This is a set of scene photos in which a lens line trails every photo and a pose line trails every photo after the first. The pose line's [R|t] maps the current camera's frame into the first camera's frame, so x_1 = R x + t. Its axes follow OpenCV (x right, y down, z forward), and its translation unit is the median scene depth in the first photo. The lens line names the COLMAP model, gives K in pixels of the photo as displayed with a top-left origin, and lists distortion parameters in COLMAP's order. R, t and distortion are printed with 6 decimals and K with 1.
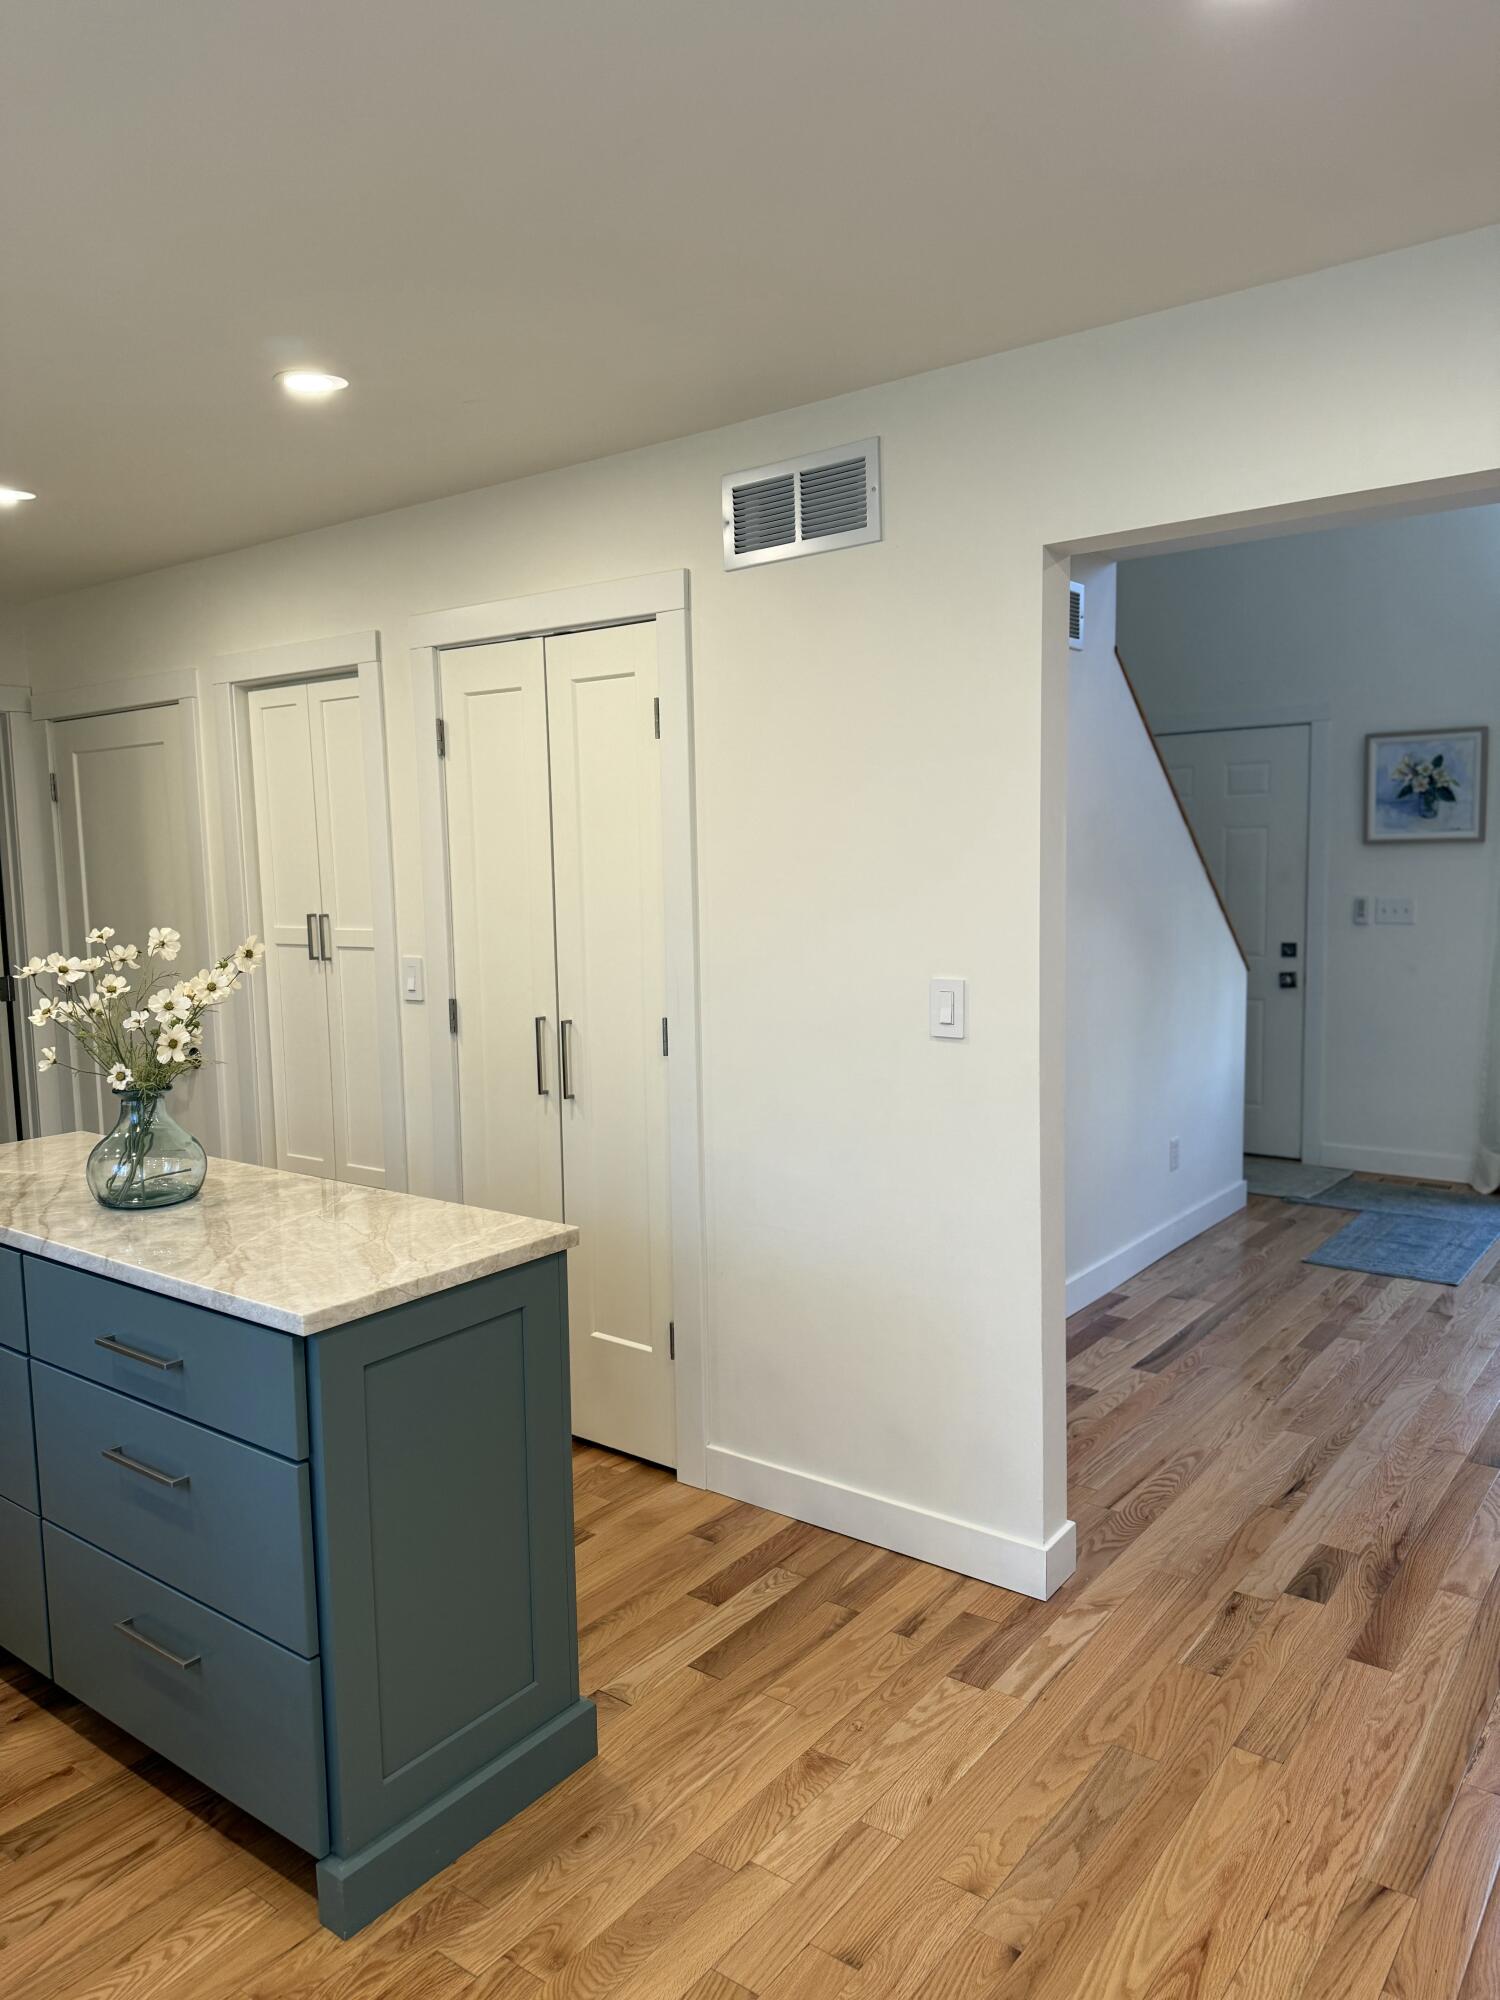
lens RADIAL K [[1419.9, 0, 750.0], [0, 1419.9, 1000.0], [0, 0, 1]] dist [-0.001242, -0.003762]
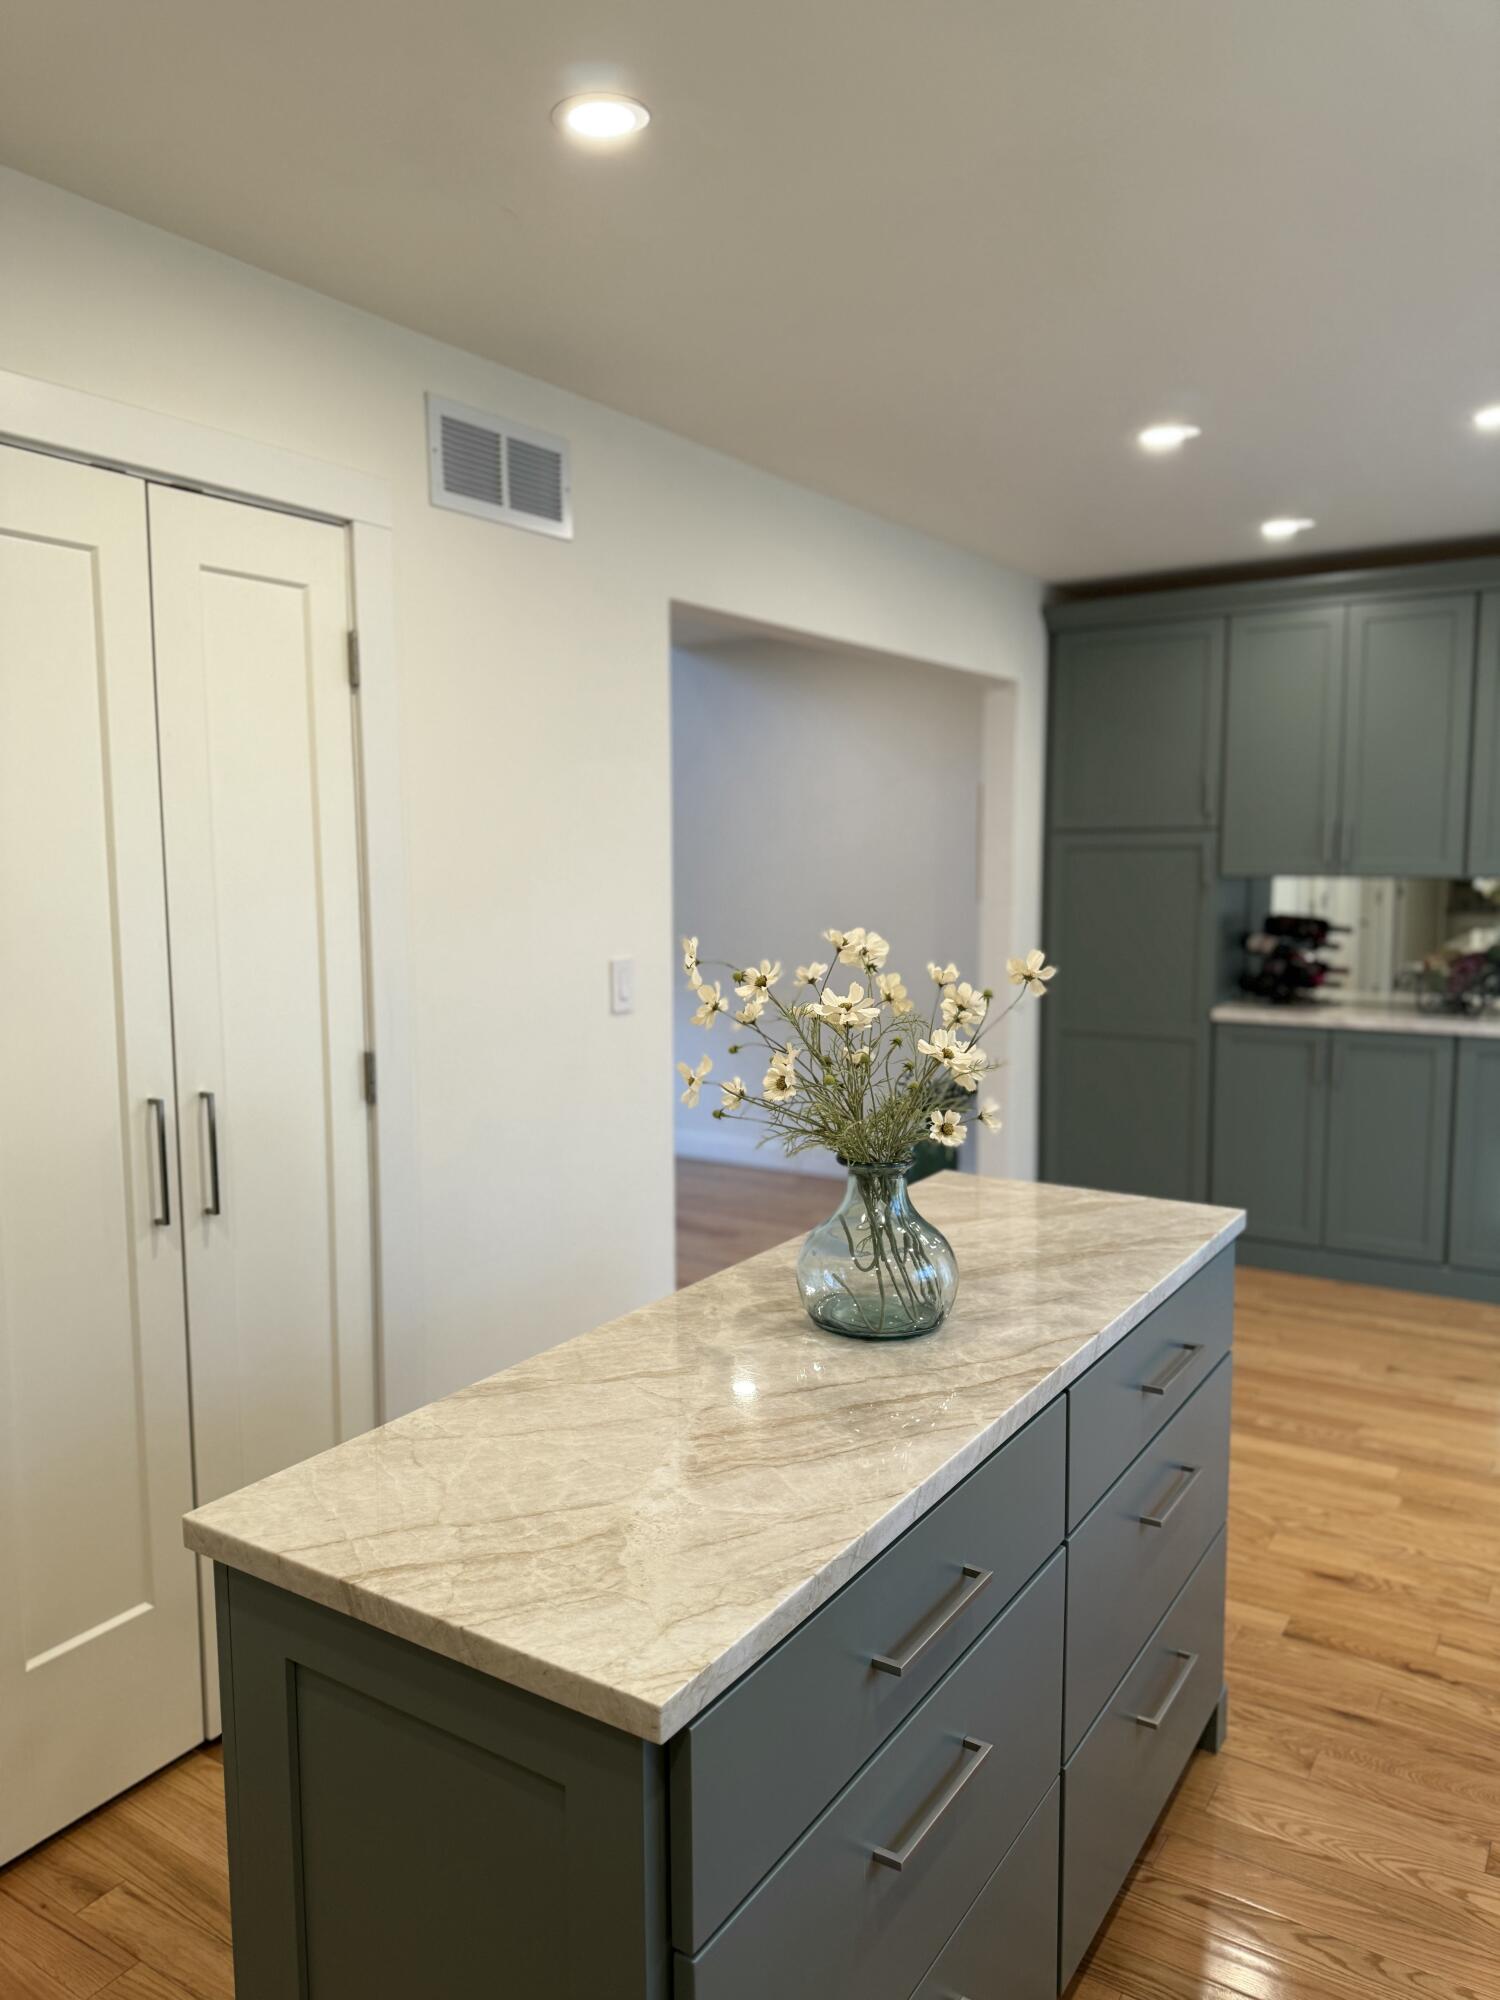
lens RADIAL K [[1419.9, 0, 750.0], [0, 1419.9, 1000.0], [0, 0, 1]] dist [-0.001242, -0.003762]
pose [[-0.076198, -0.077485, 0.994077, -1.241001], [0.108182, 0.990448, 0.085495, -0.086040], [-0.991207, 0.114056, -0.067087, 1.251892]]
